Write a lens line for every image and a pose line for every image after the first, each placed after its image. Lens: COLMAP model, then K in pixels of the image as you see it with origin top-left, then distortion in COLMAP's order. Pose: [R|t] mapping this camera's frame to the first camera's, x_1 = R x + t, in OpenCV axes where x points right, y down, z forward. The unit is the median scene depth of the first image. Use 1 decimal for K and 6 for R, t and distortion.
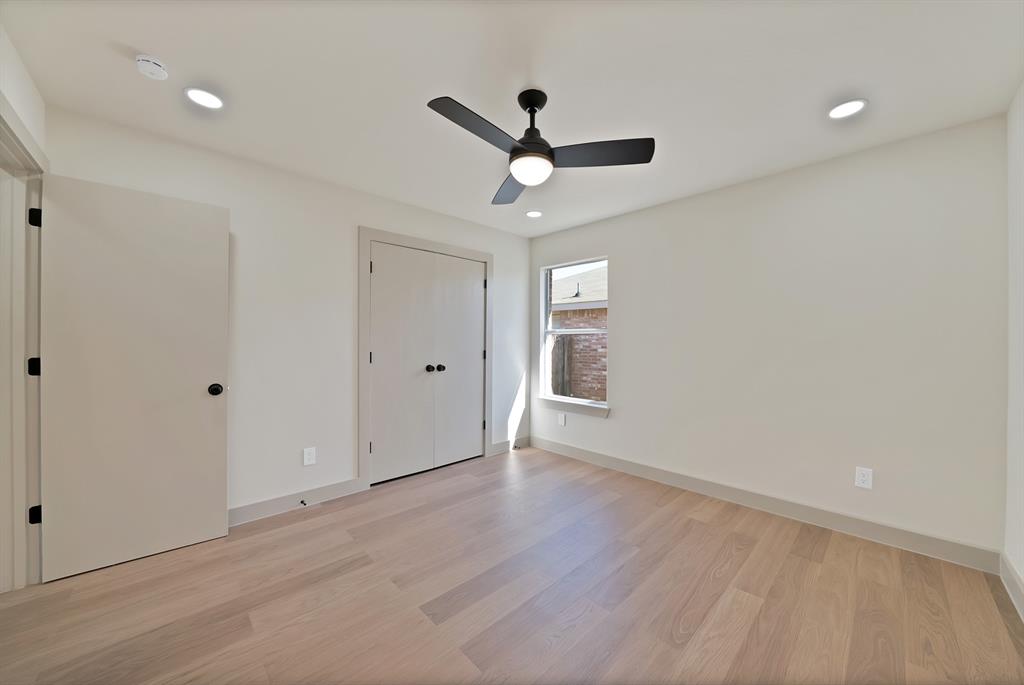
lens RADIAL K [[367.7, 0, 511.6], [0, 367.7, 342.2], [0, 0, 1]] dist [-0.019052, 0.001007]
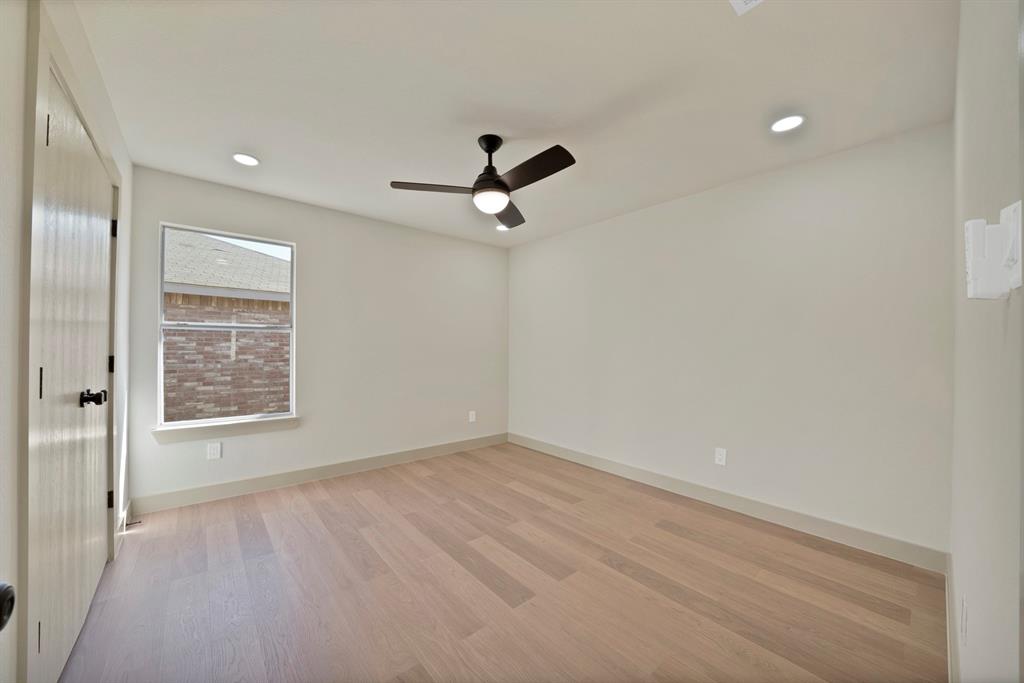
lens RADIAL K [[367.7, 0, 511.2], [0, 367.7, 343.5], [0, 0, 1]] dist [-0.019052, 0.001007]
pose [[0.064394, -0.001192, 0.997924, -0.714987], [-0.015205, 0.999882, 0.002176, -0.007327], [-0.997809, -0.015314, 0.064368, 0.534388]]
